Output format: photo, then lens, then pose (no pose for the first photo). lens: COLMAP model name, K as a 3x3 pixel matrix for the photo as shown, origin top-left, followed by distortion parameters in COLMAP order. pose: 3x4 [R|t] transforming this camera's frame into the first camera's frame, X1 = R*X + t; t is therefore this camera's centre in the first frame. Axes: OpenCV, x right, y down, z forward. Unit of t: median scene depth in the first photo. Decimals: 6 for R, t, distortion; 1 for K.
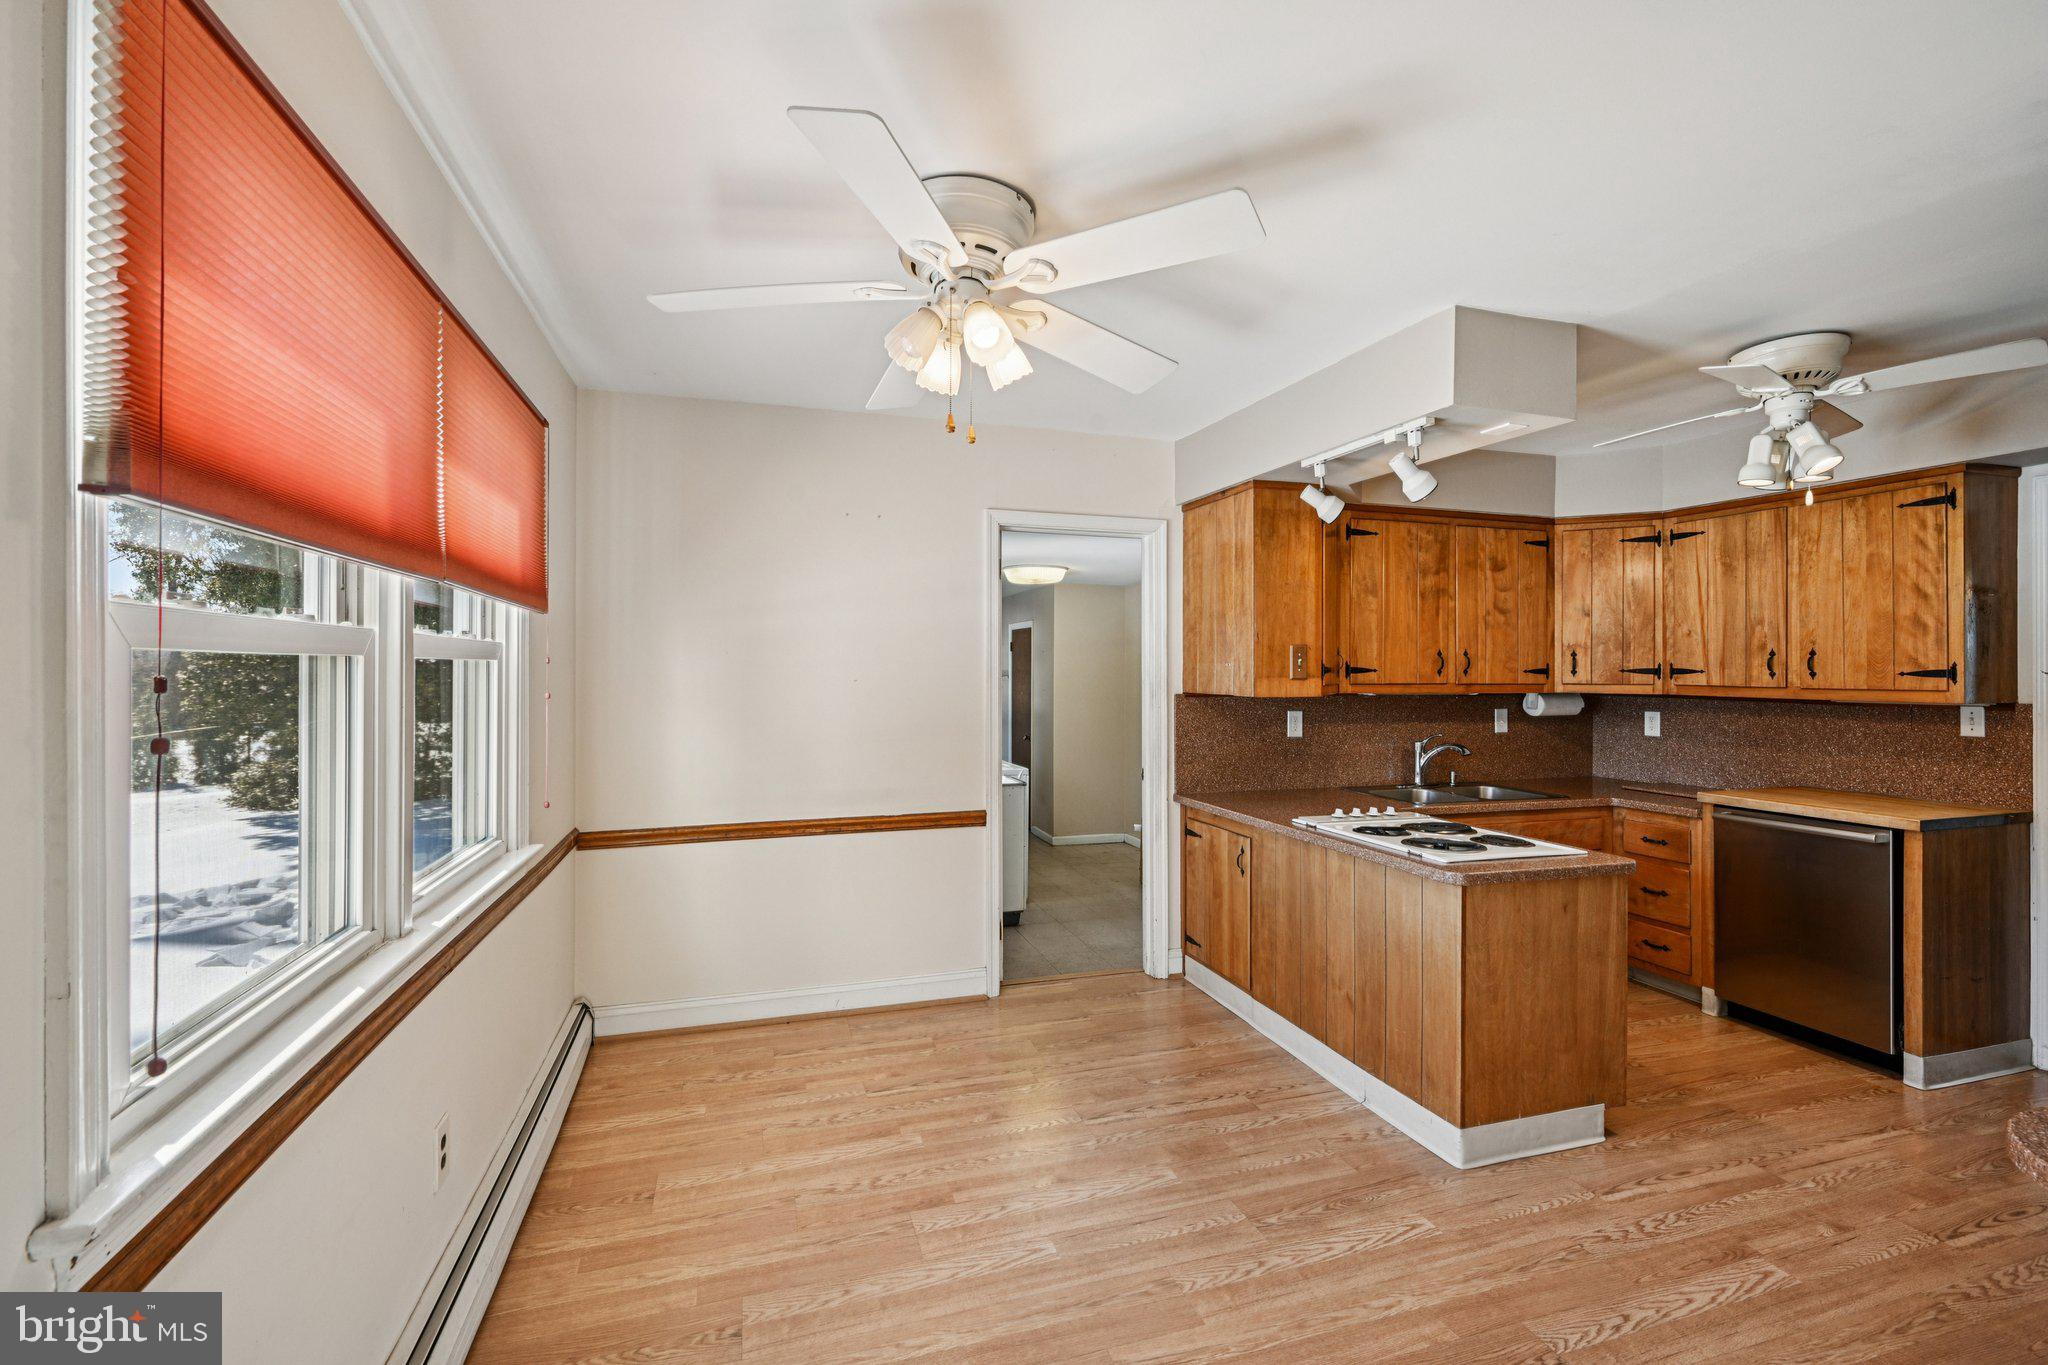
lens RADIAL K [[884.4, 0, 1021.2], [0, 884.4, 671.2], [0, 0, 1]] dist [-0.001705, -0.000812]
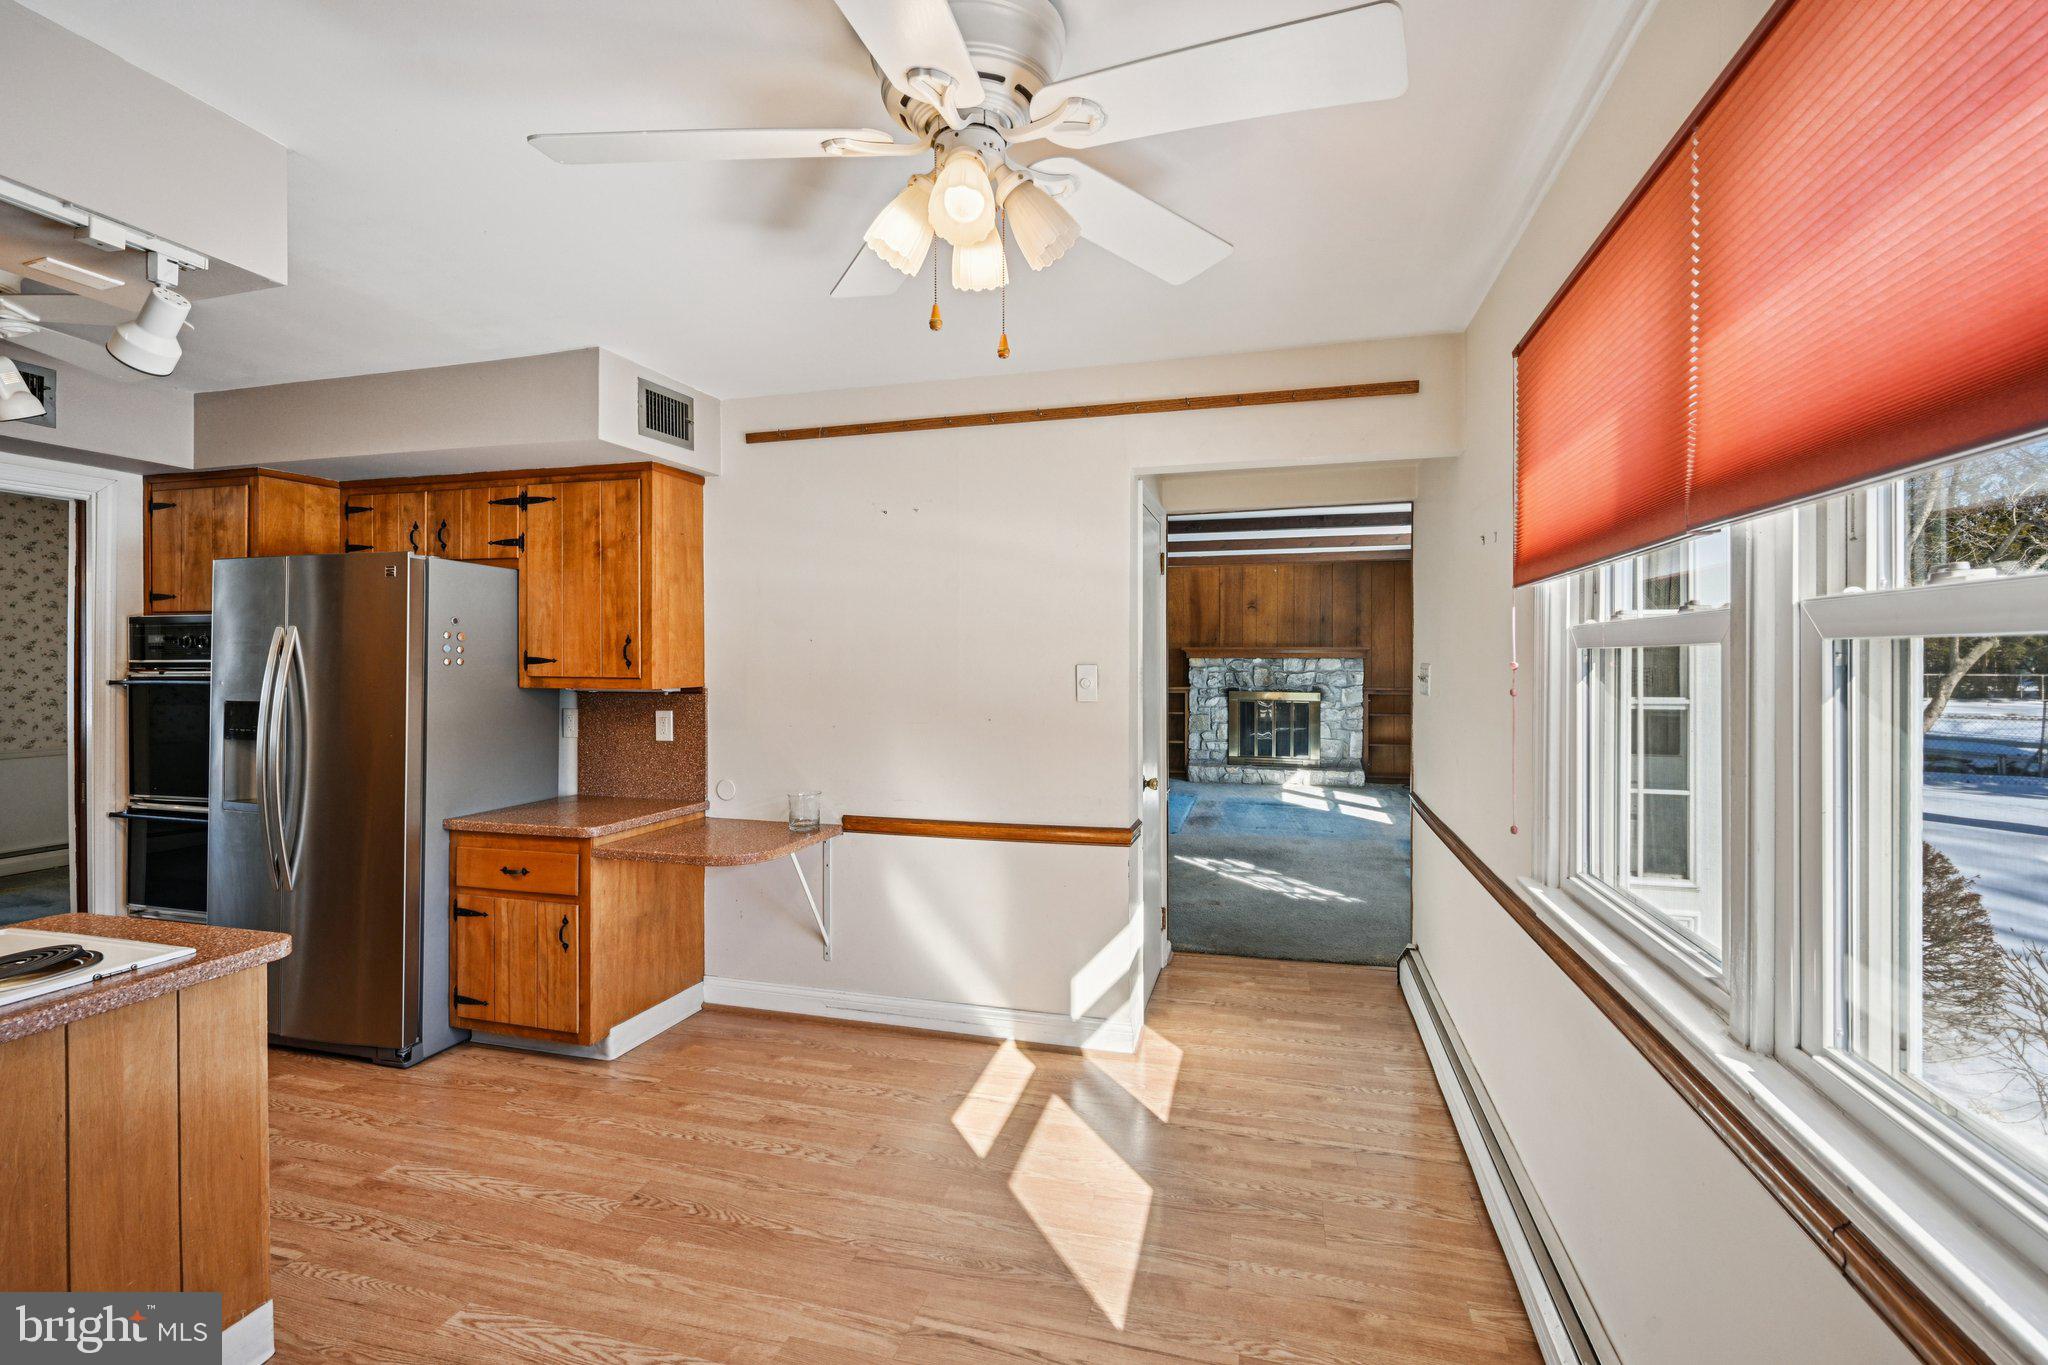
lens RADIAL K [[884.4, 0, 1034.2], [0, 884.4, 662.3], [0, 0, 1]] dist [-0.001705, -0.000812]
pose [[-0.843381, -0.006119, 0.537281, -0.297844], [-0.002239, 0.999966, 0.007874, -0.002827], [-0.537311, 0.005437, -0.843367, 0.935414]]
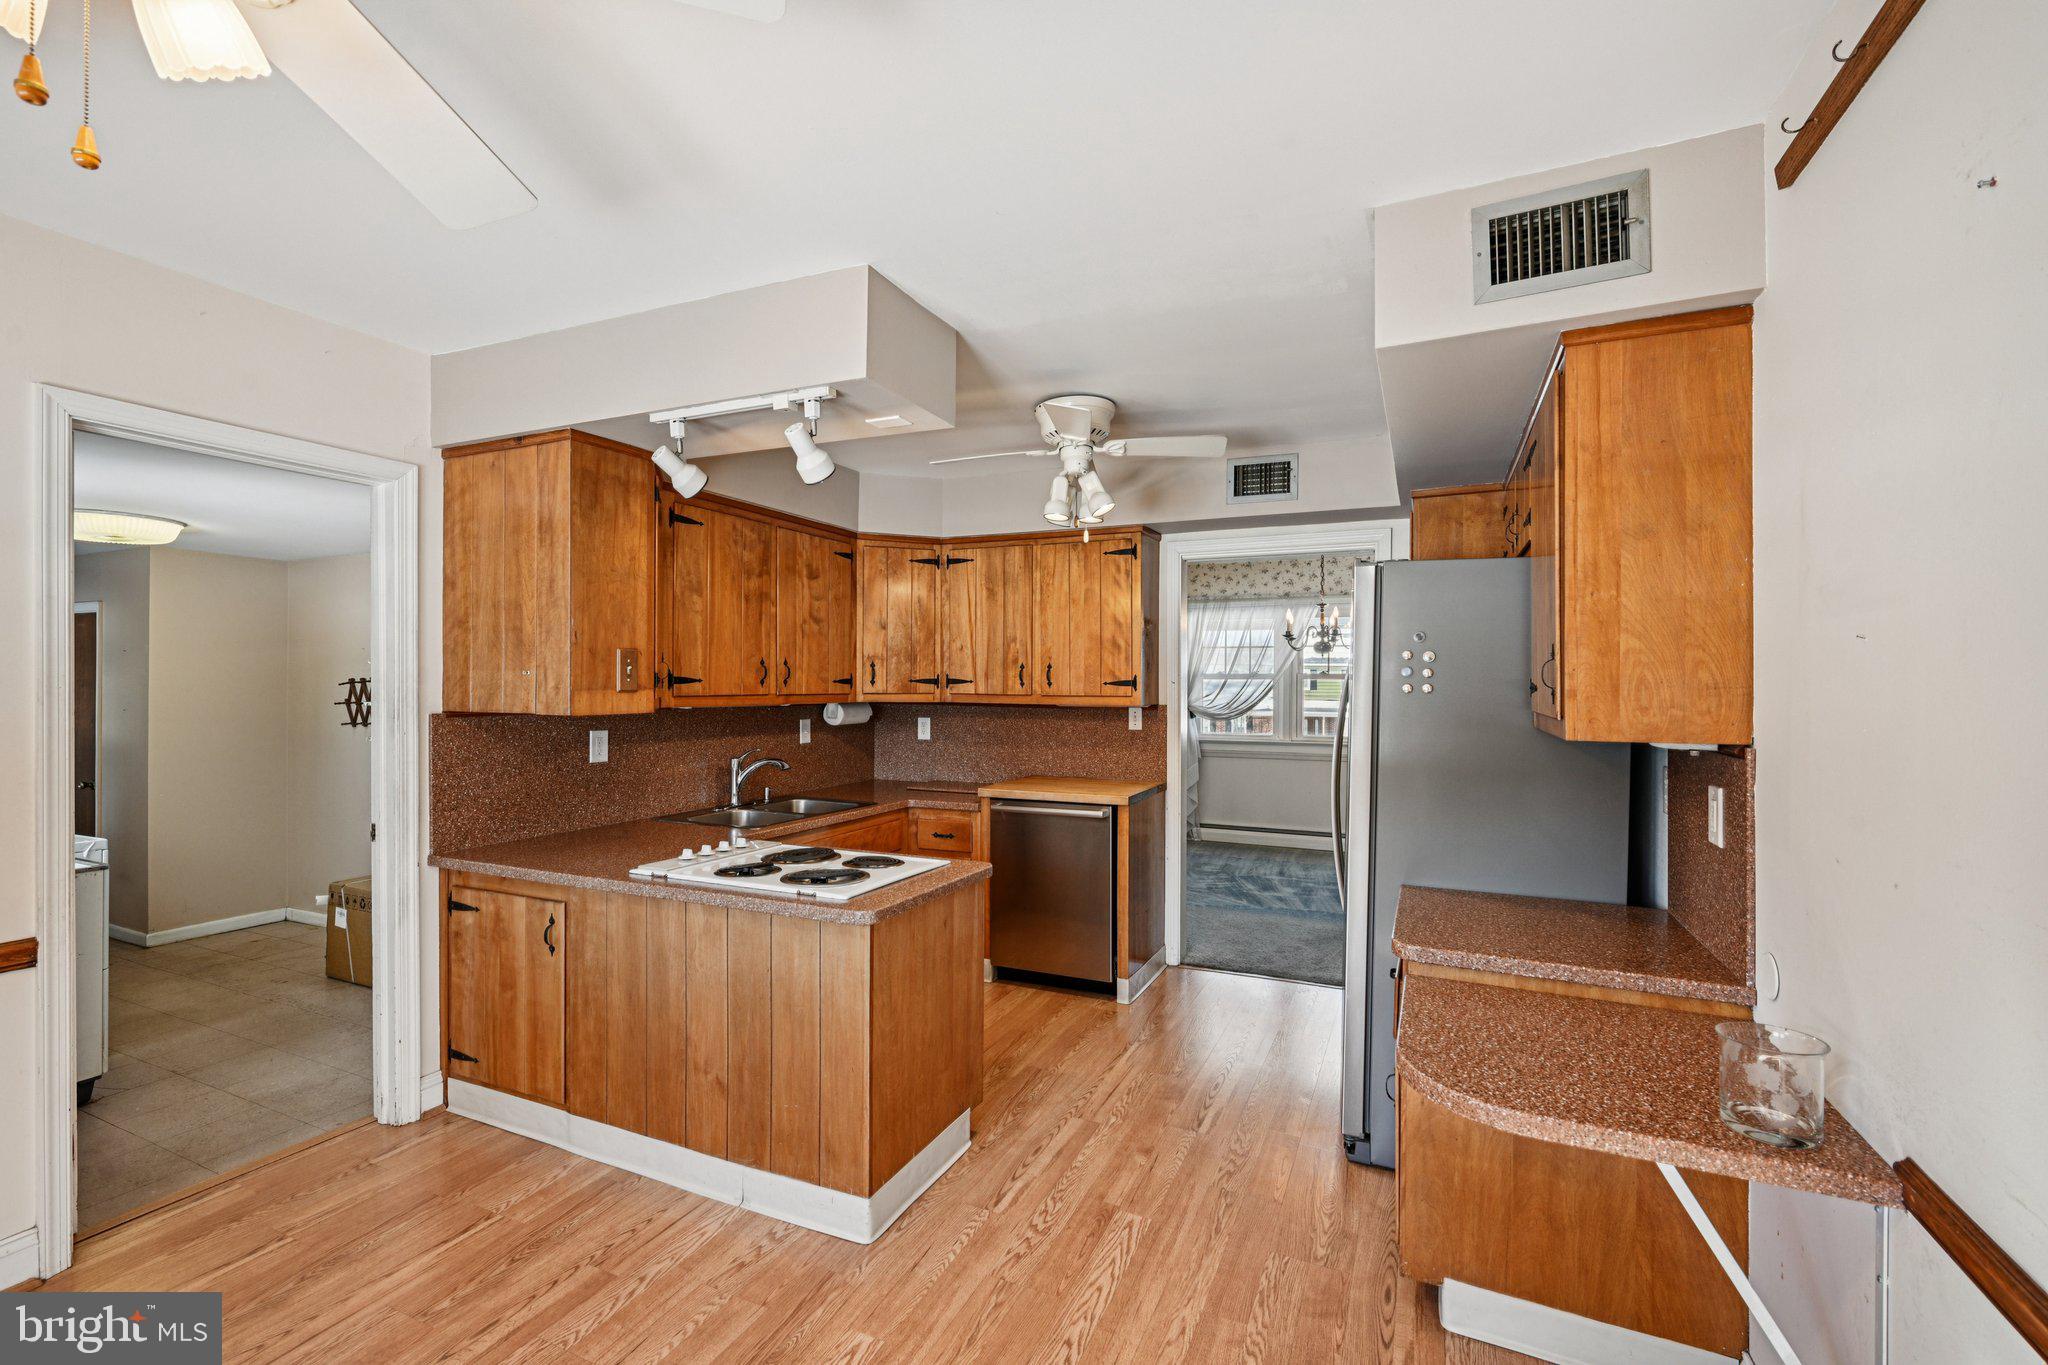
lens RADIAL K [[884.4, 0, 1024.2], [0, 884.4, 682.0], [0, 0, 1]] dist [-0.001705, -0.000812]
pose [[0.668294, -0.000748, 0.743896, -0.042644], [-0.000317, 0.999999, 0.001291, -0.000846], [-0.743897, -0.001098, 0.668294, 0.216795]]
